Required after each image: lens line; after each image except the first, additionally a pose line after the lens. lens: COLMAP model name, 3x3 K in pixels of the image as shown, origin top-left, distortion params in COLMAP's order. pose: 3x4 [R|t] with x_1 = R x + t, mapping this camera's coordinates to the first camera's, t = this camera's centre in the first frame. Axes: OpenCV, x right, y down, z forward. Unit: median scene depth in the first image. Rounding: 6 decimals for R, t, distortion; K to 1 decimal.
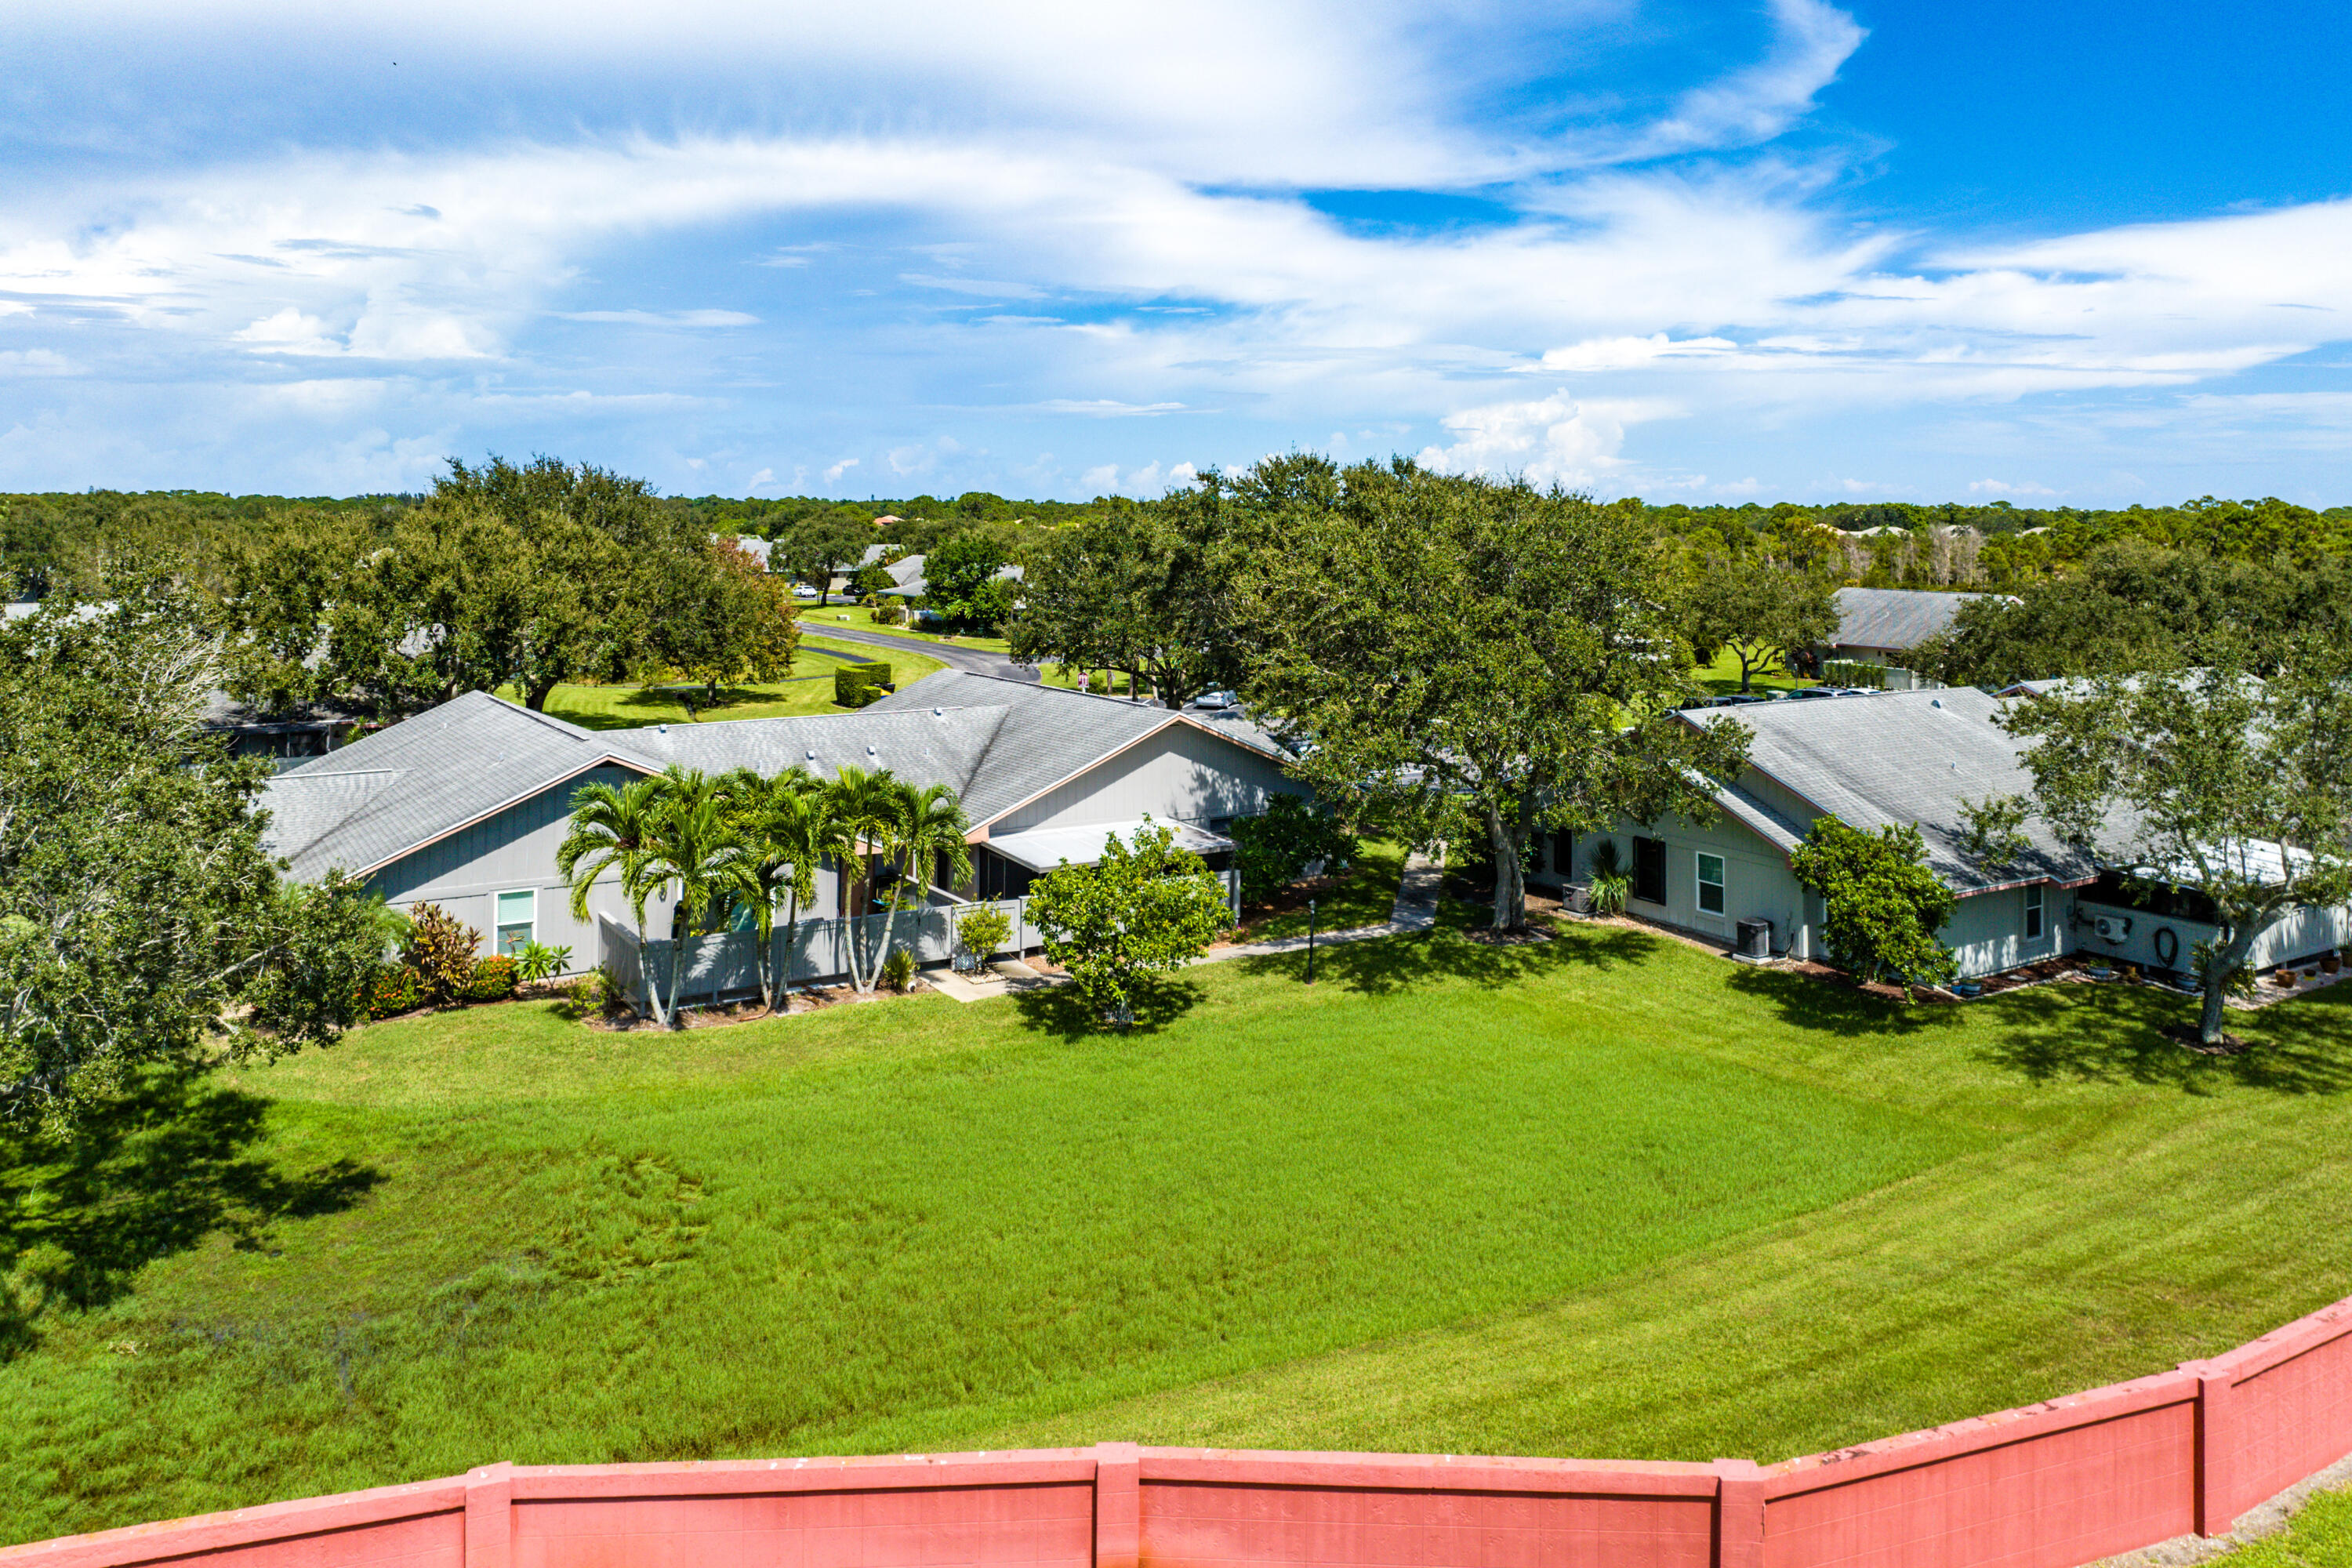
lens RADIAL K [[1677.2, 0, 1176.0], [0, 1677.2, 784.0], [0, 0, 1]] dist [-0.021120, -0.002687]
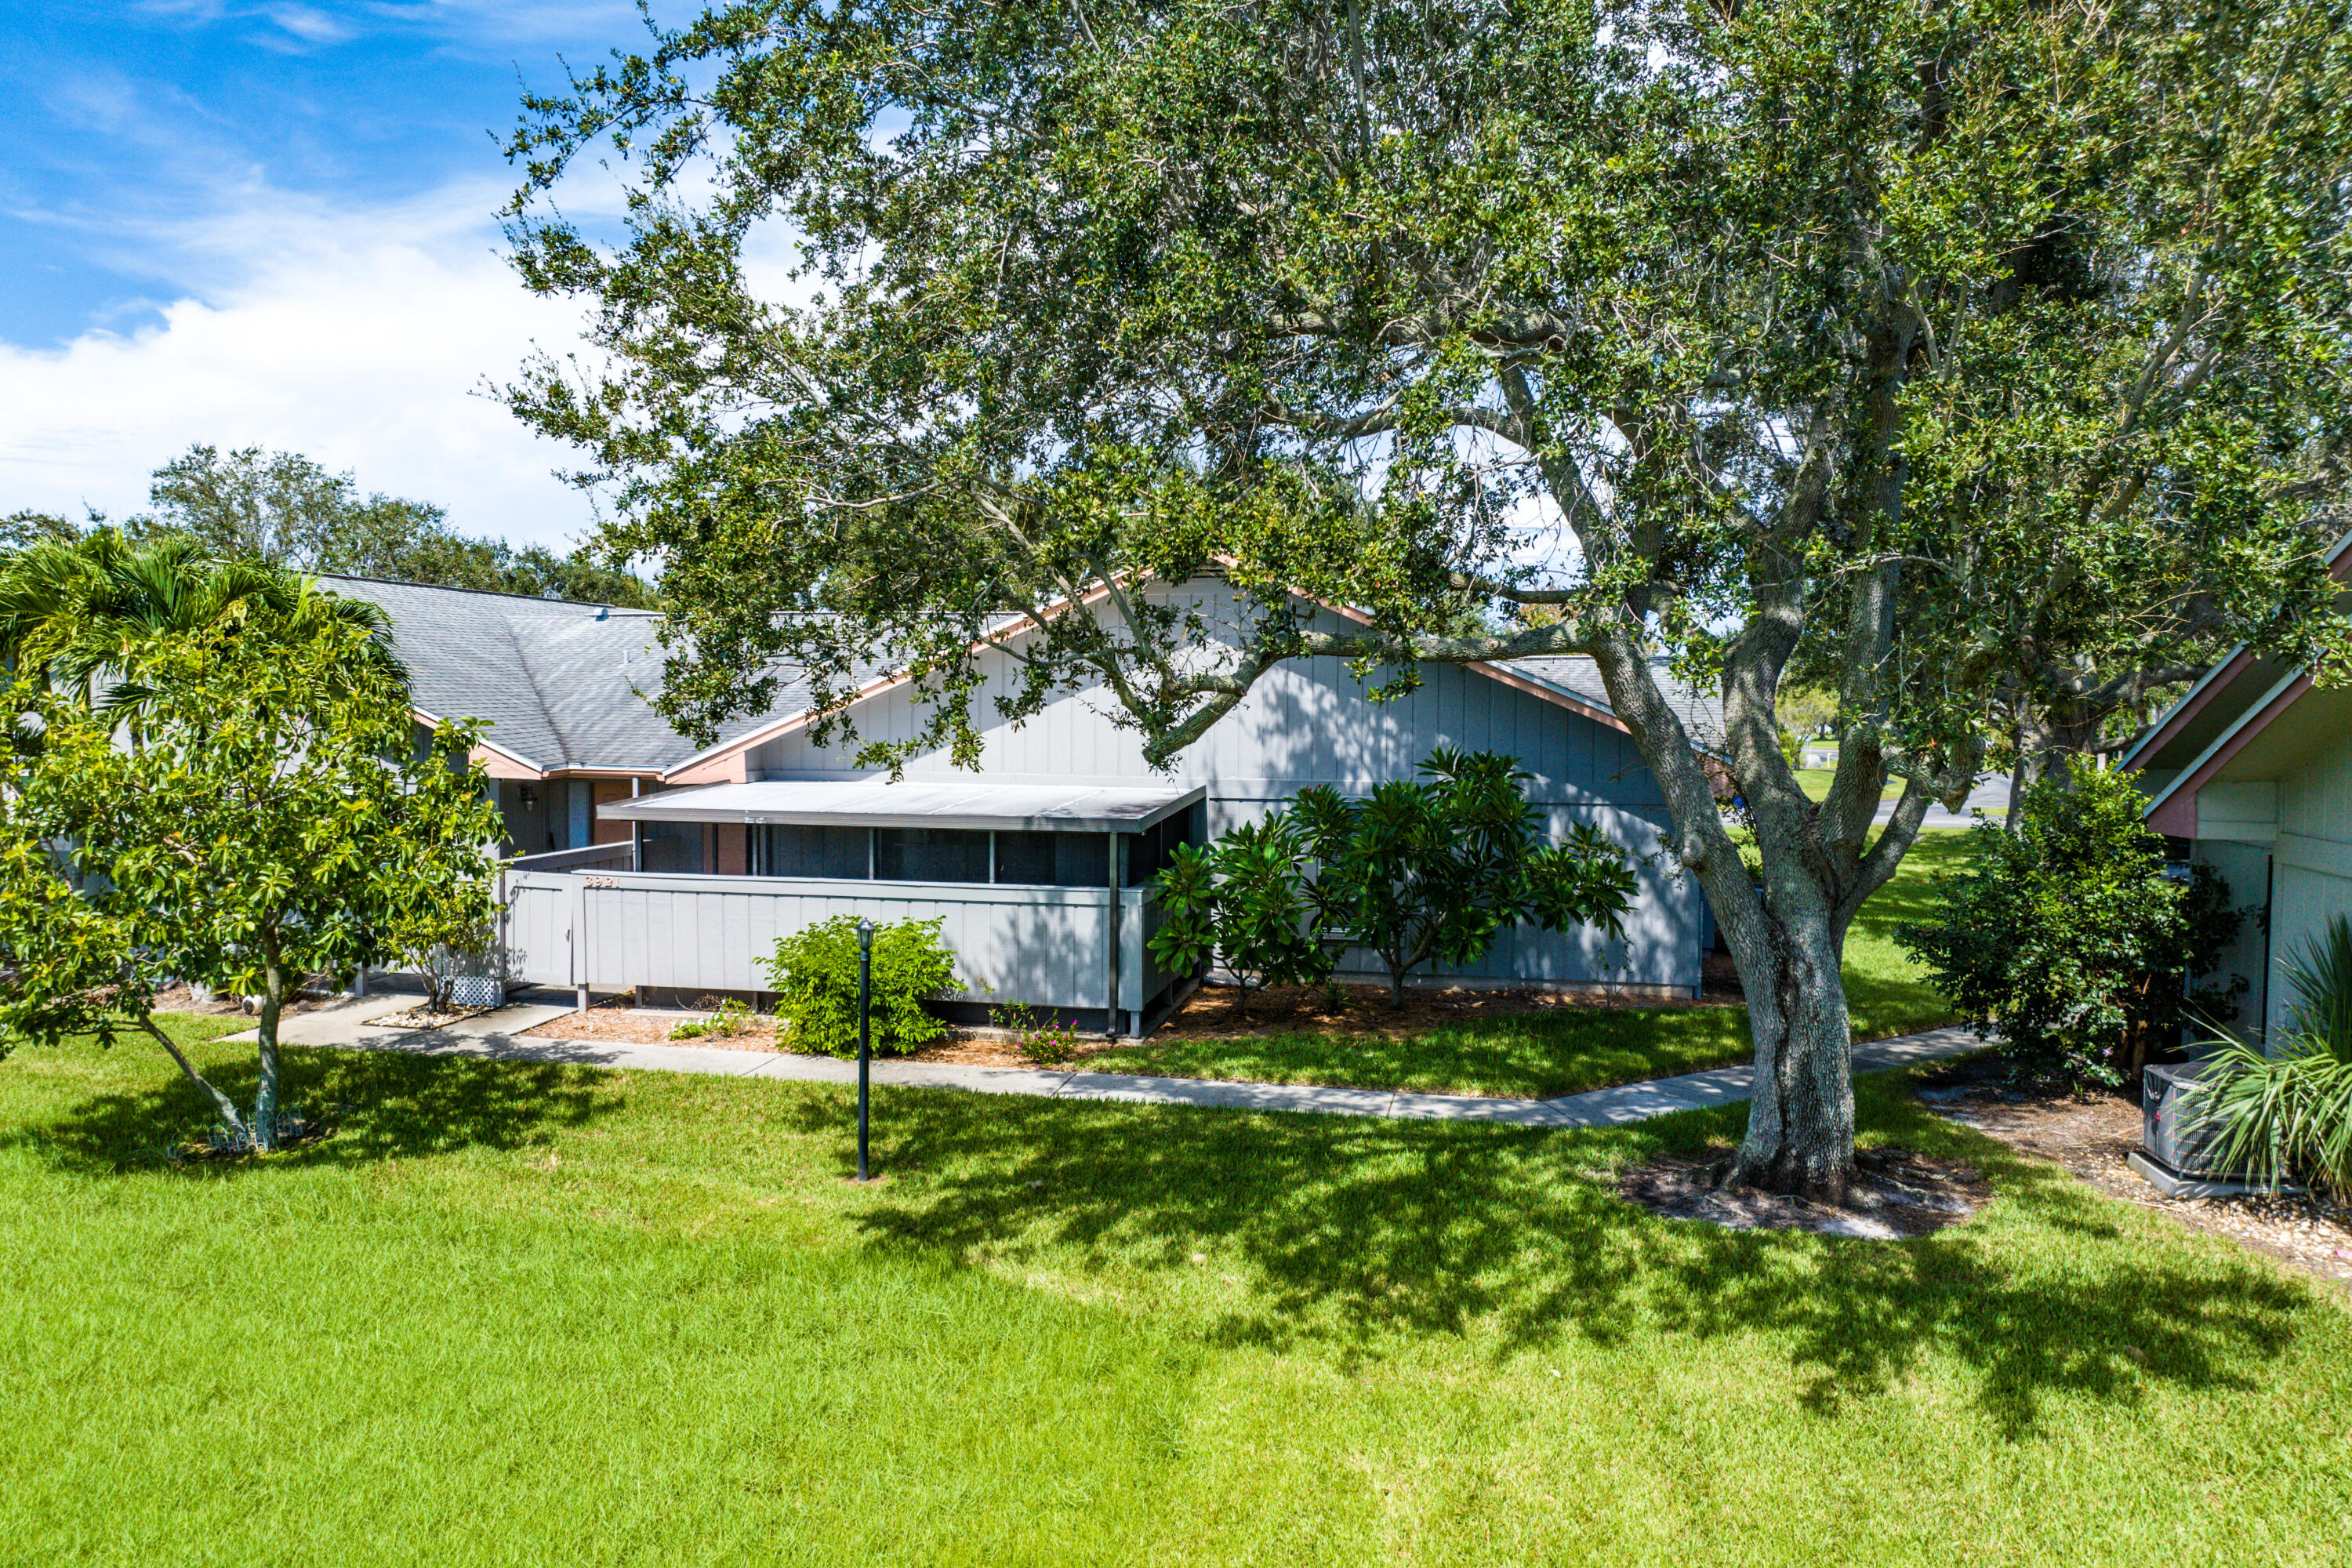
lens RADIAL K [[1677.2, 0, 1176.0], [0, 1677.2, 784.0], [0, 0, 1]] dist [-0.021120, -0.002687]
pose [[0.716127, 0.032241, -0.697225, 0.314178], [-0.111143, 0.991454, -0.068310, 0.052189], [0.689064, 0.126411, 0.713591, 0.720089]]
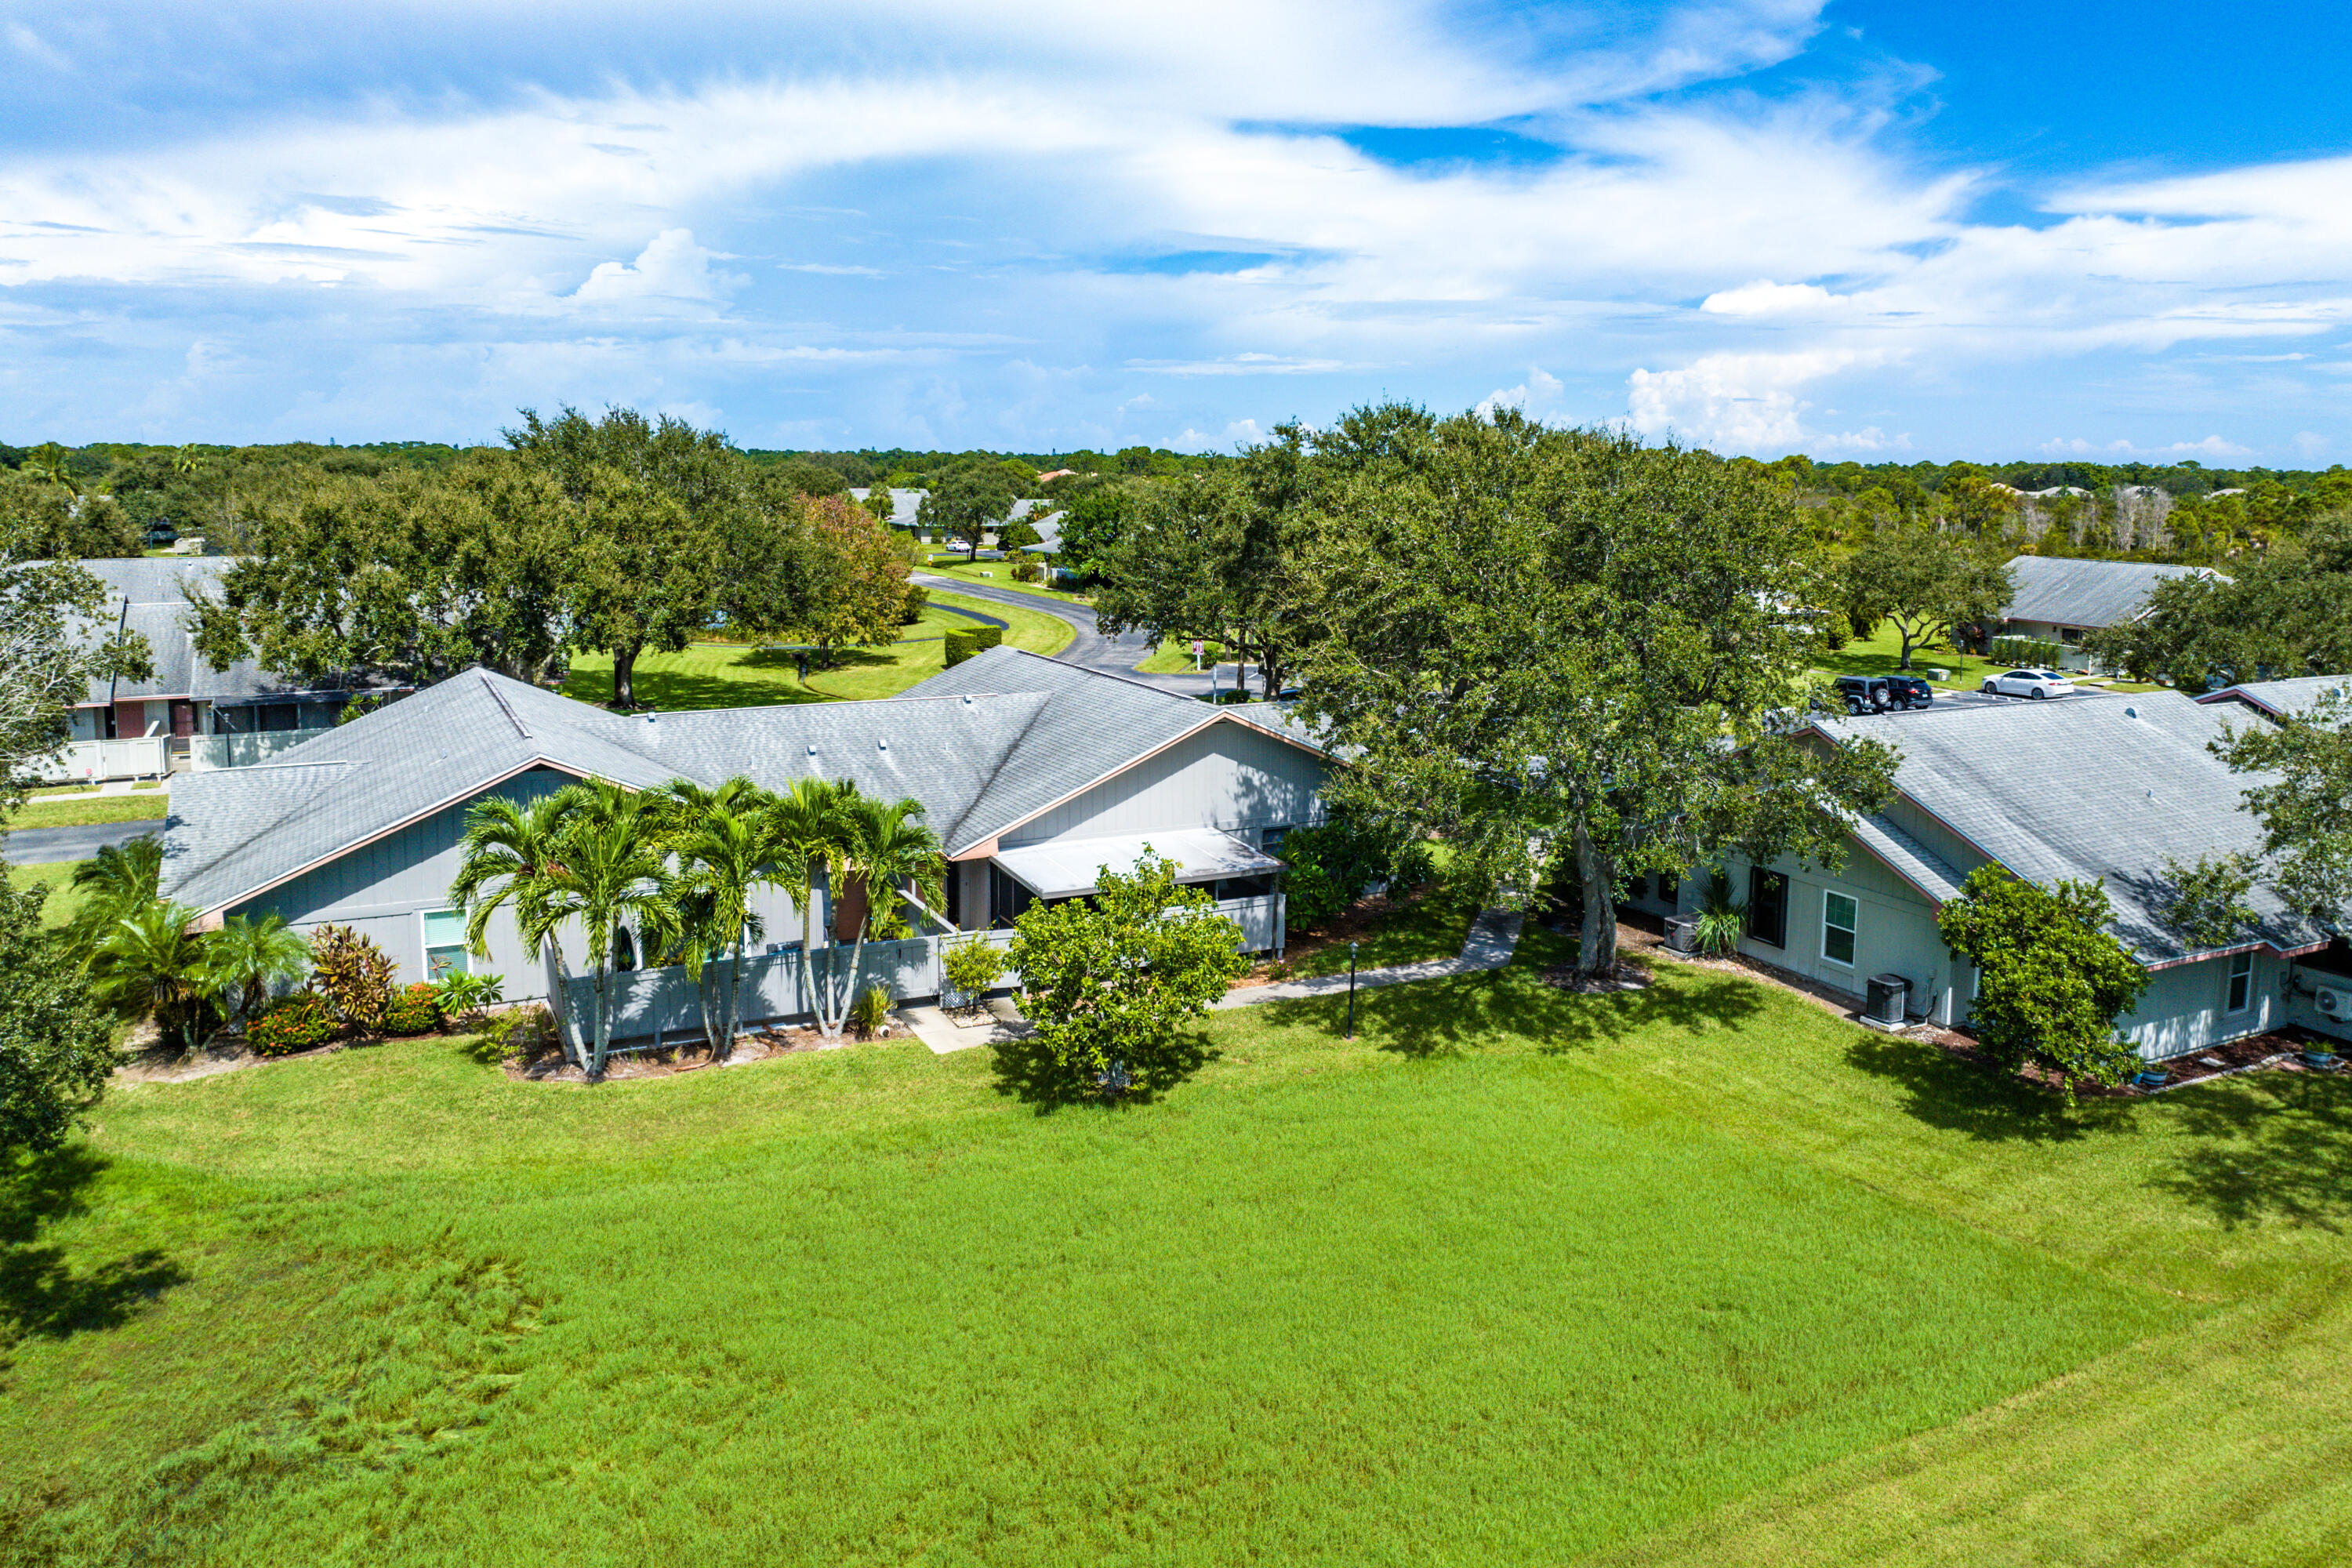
lens RADIAL K [[1592.8, 0, 1187.8], [0, 1592.8, 925.4], [0, 0, 1]] dist [-0.020264, -0.000262]
pose [[0.995599, 0.029815, -0.088847, 0.062434], [-0.018968, 0.992529, 0.120527, -0.031555], [0.091776, -0.118311, 0.988726, 0.175664]]
